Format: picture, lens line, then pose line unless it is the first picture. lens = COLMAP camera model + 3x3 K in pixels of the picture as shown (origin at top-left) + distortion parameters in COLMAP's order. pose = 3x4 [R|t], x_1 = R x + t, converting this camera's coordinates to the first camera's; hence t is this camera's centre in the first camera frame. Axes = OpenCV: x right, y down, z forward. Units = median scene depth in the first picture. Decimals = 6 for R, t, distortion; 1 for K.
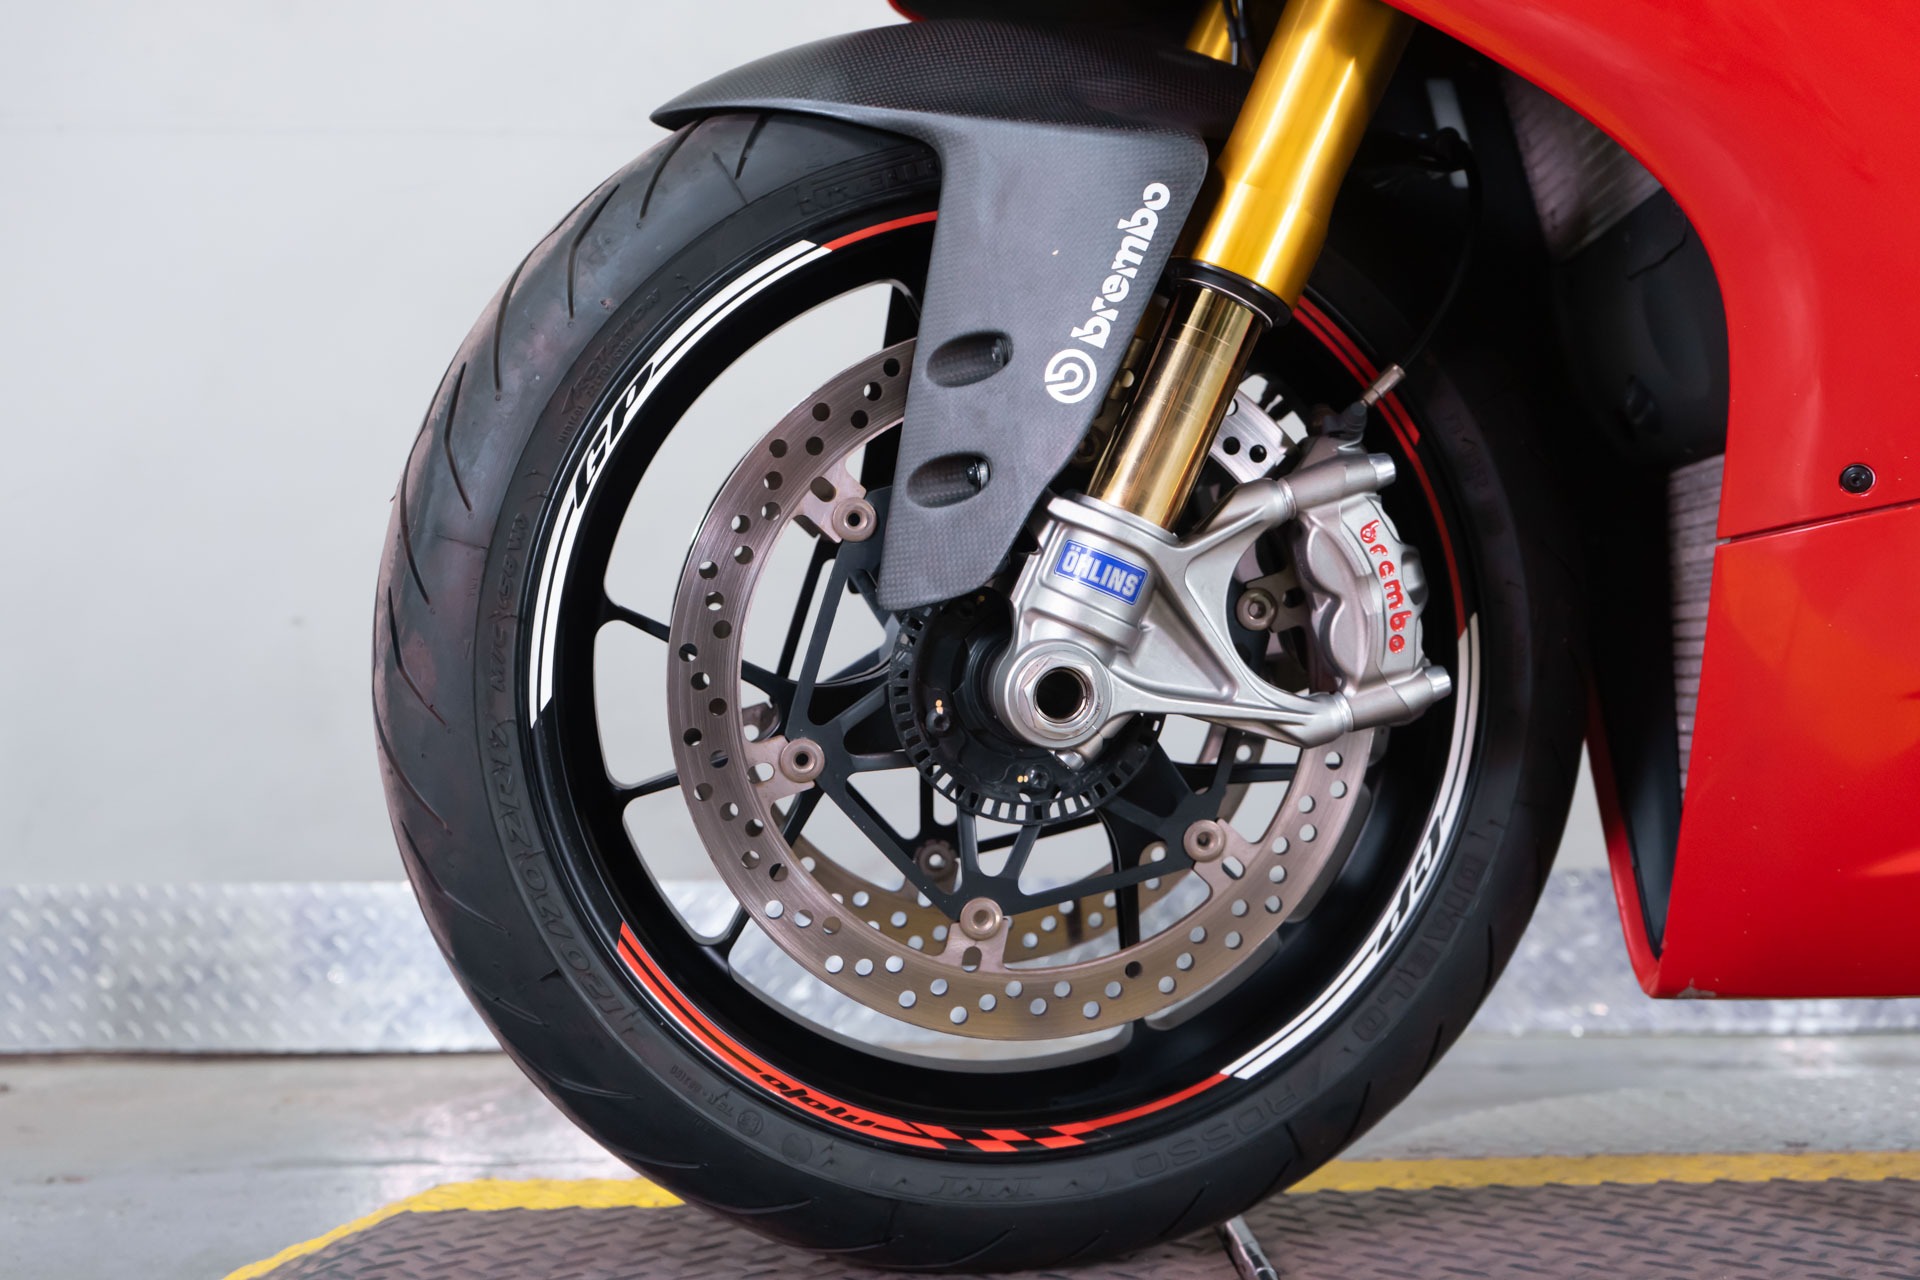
lens RADIAL K [[2004.9, 0, 956.6], [0, 2004.9, 635.6], [0, 0, 1]] dist [0.007530, 0.000000]
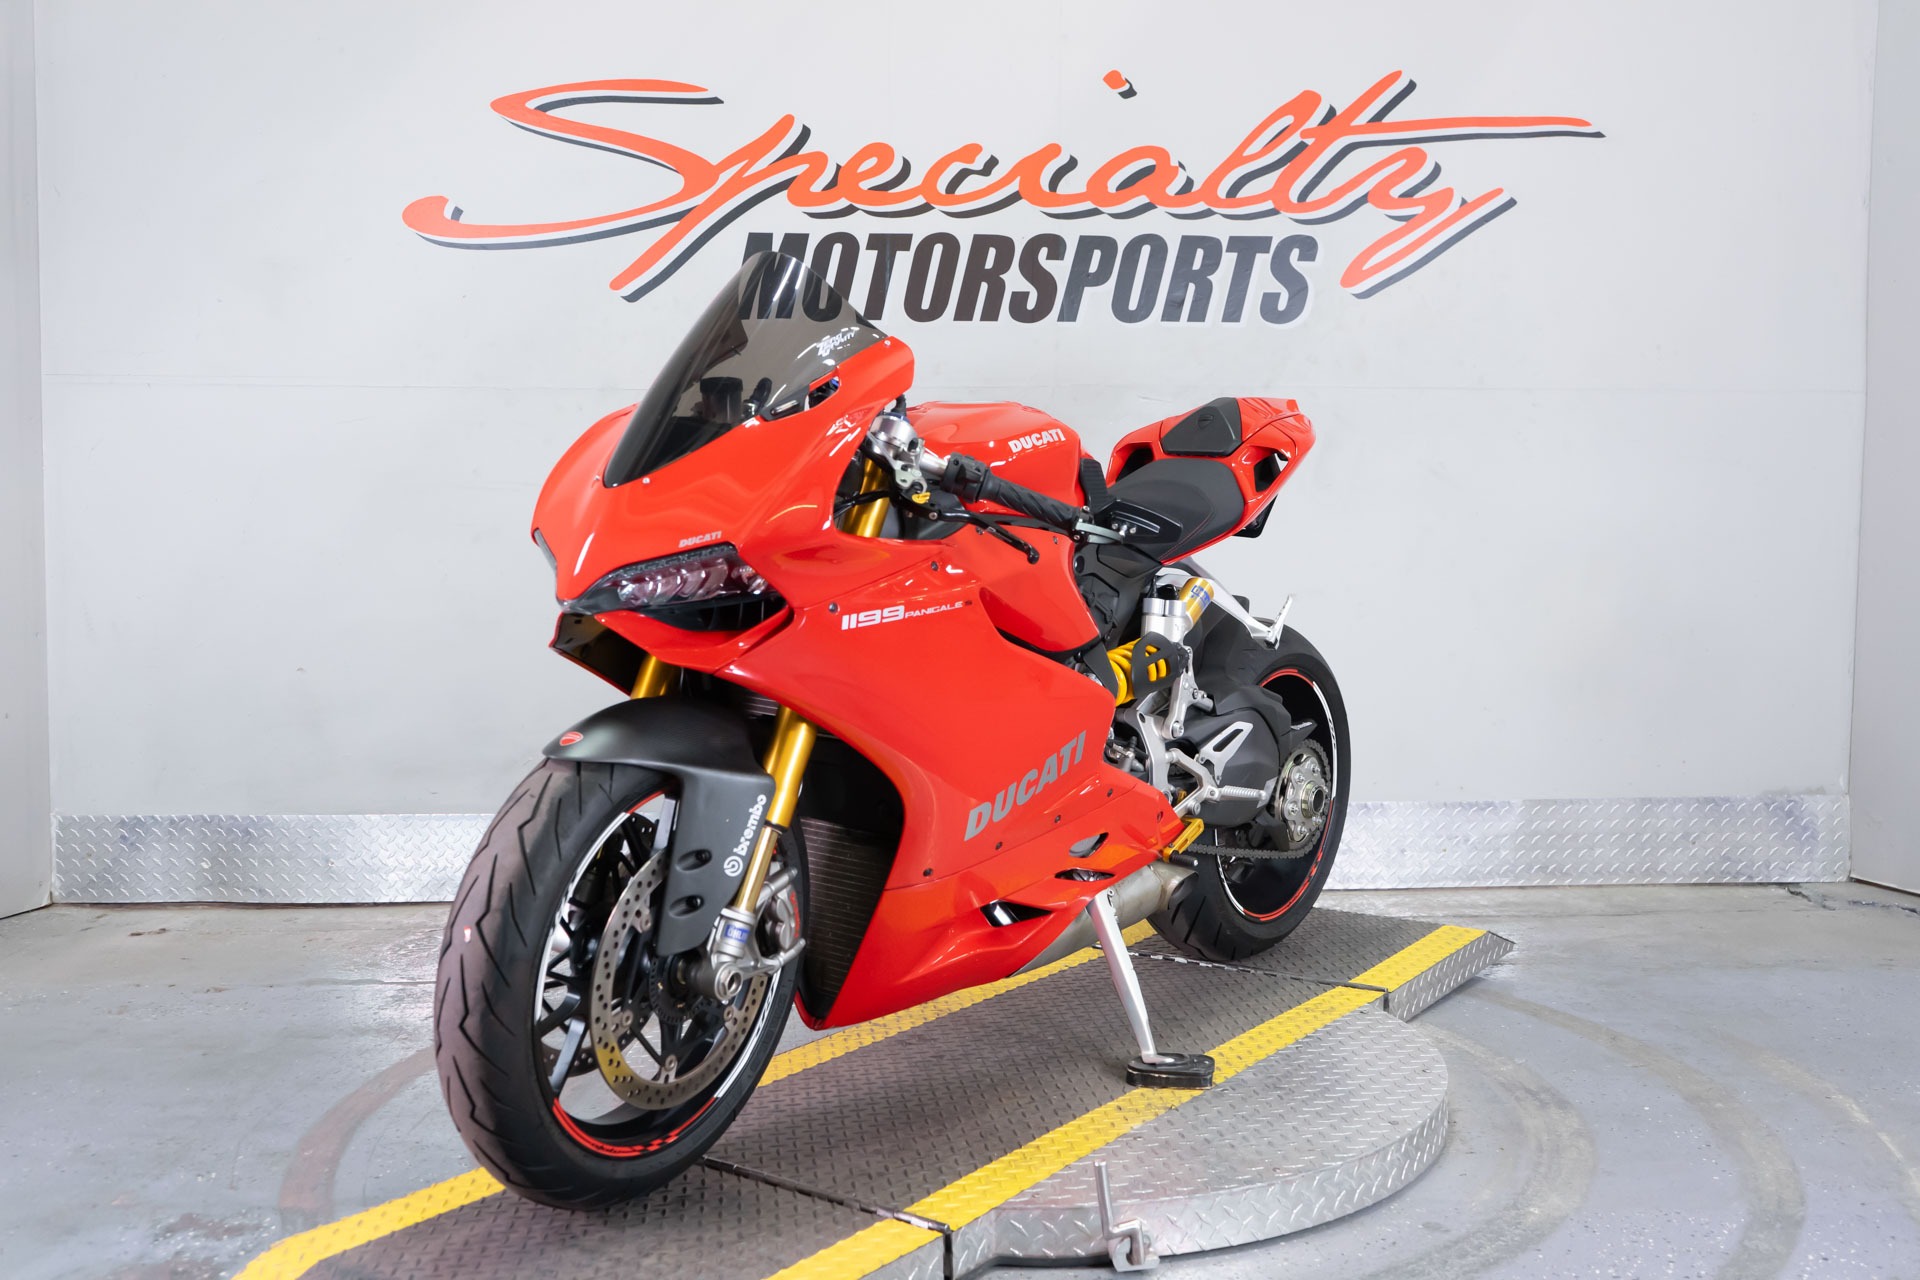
lens RADIAL K [[2004.9, 0, 967.2], [0, 2004.9, 647.6], [0, 0, 1]] dist [0.007530, 0.000000]
pose [[0.999913, 0.004595, 0.012396, 0.405050], [-0.006399, 0.988705, 0.149737, -0.495920], [-0.011568, -0.149804, 0.988648, -1.292029]]
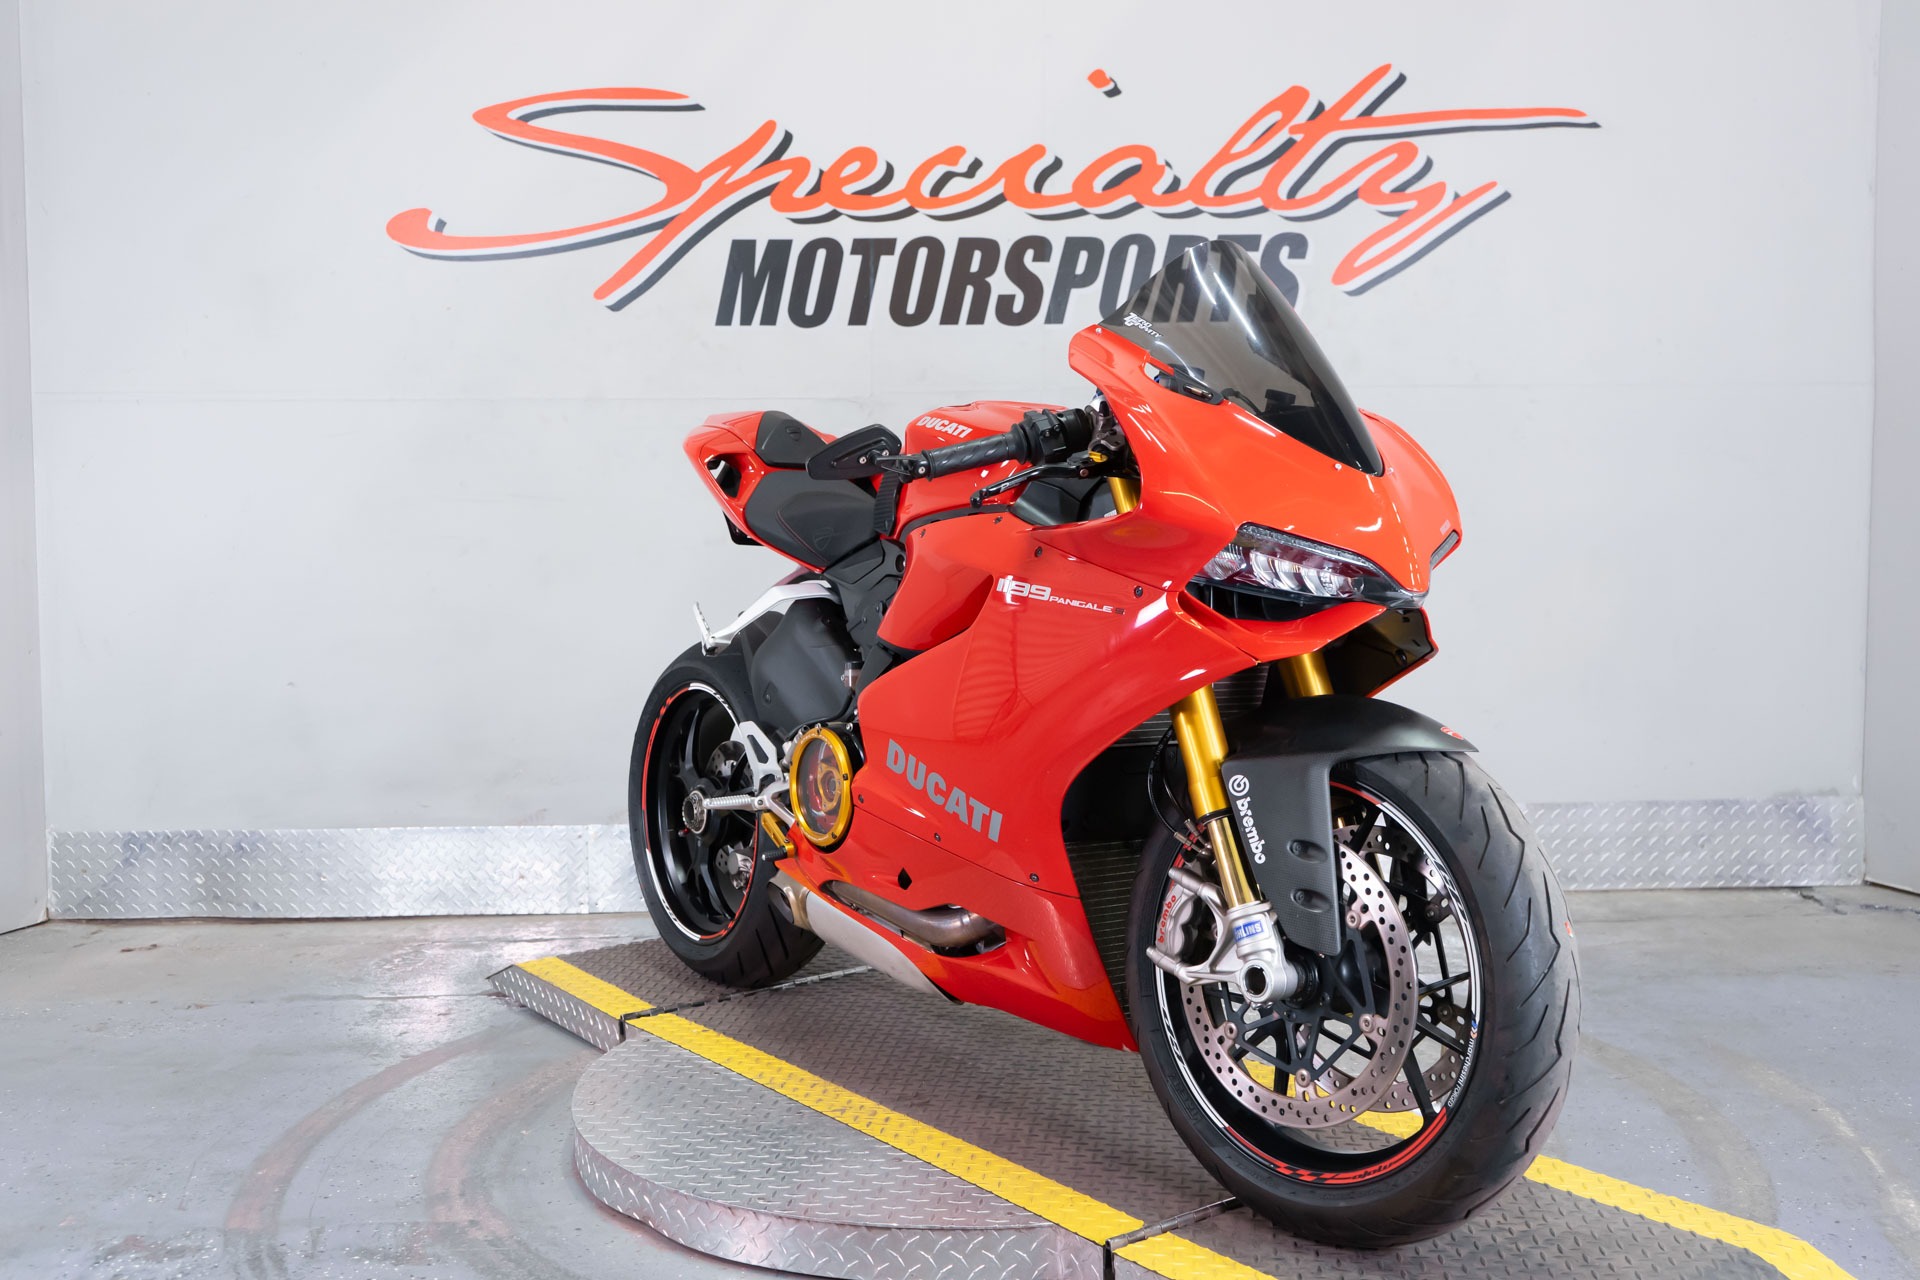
lens RADIAL K [[2004.9, 0, 958.1], [0, 2004.9, 649.2], [0, 0, 1]] dist [0.007530, 0.000000]
pose [[0.999822, -0.006221, -0.017833, 0.496162], [0.008797, 0.988912, 0.148239, -0.495296], [0.016713, -0.148369, 0.988791, -1.261513]]
